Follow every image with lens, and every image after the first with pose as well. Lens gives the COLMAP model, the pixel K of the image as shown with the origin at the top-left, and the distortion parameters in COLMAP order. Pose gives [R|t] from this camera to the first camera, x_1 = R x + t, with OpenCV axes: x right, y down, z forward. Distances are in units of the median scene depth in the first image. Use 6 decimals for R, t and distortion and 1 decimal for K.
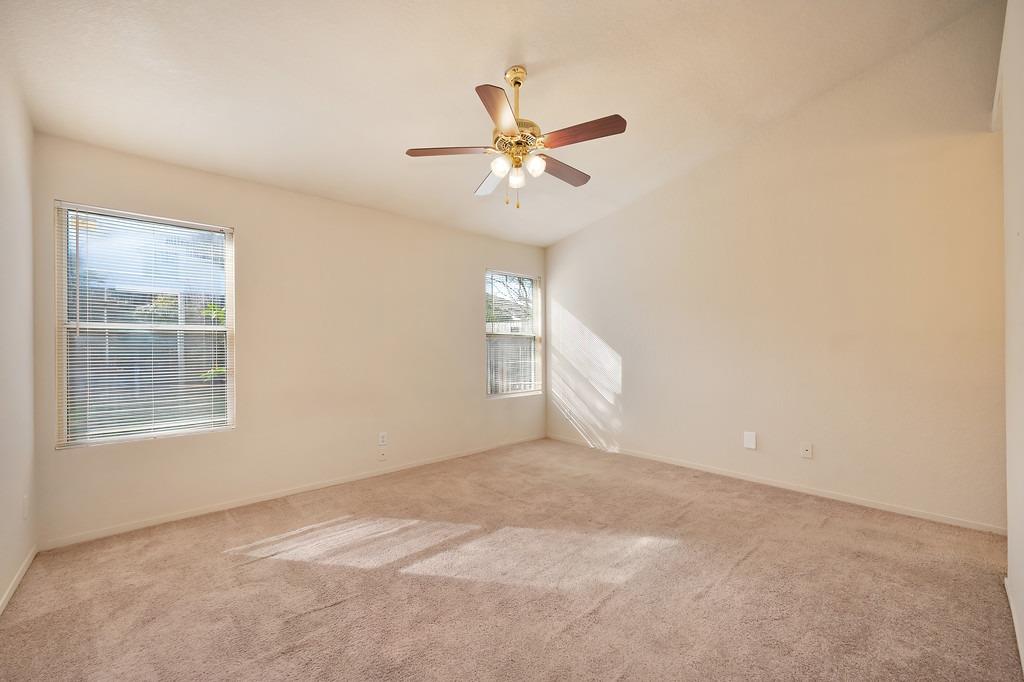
lens RADIAL K [[406.6, 0, 518.5], [0, 406.6, 346.1], [0, 0, 1]] dist [0.000384, 0.000052]
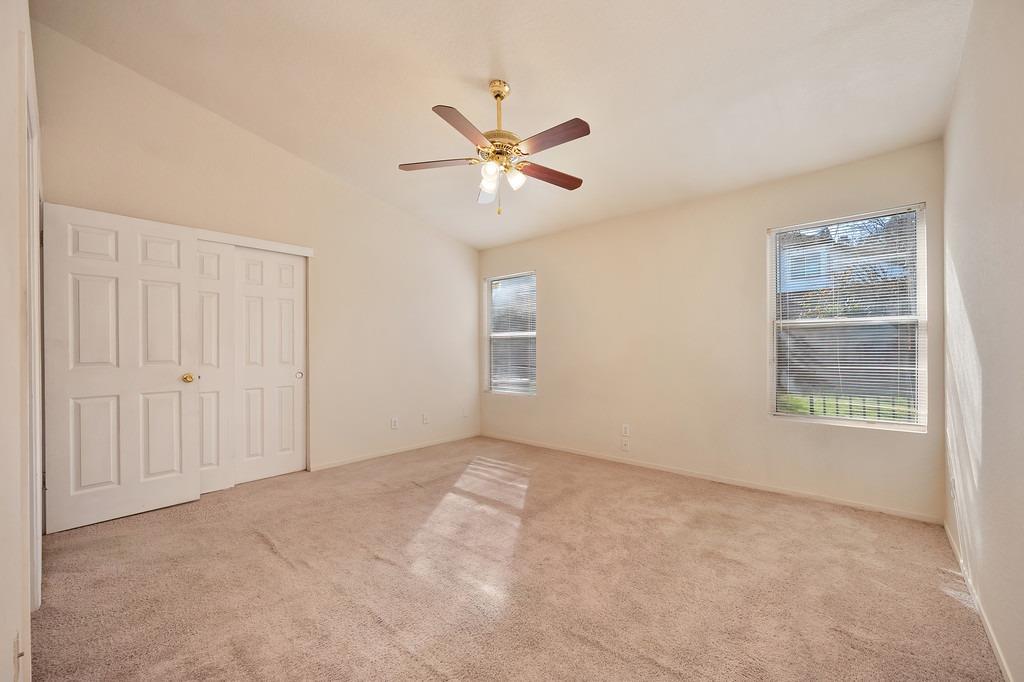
lens RADIAL K [[406.6, 0, 518.5], [0, 406.6, 346.1], [0, 0, 1]] dist [0.000384, 0.000052]
pose [[0.110722, 0.005828, -0.993834, 0.594705], [0.012736, 0.999892, 0.007282, -0.002845], [0.993770, -0.013464, 0.110635, 0.521896]]
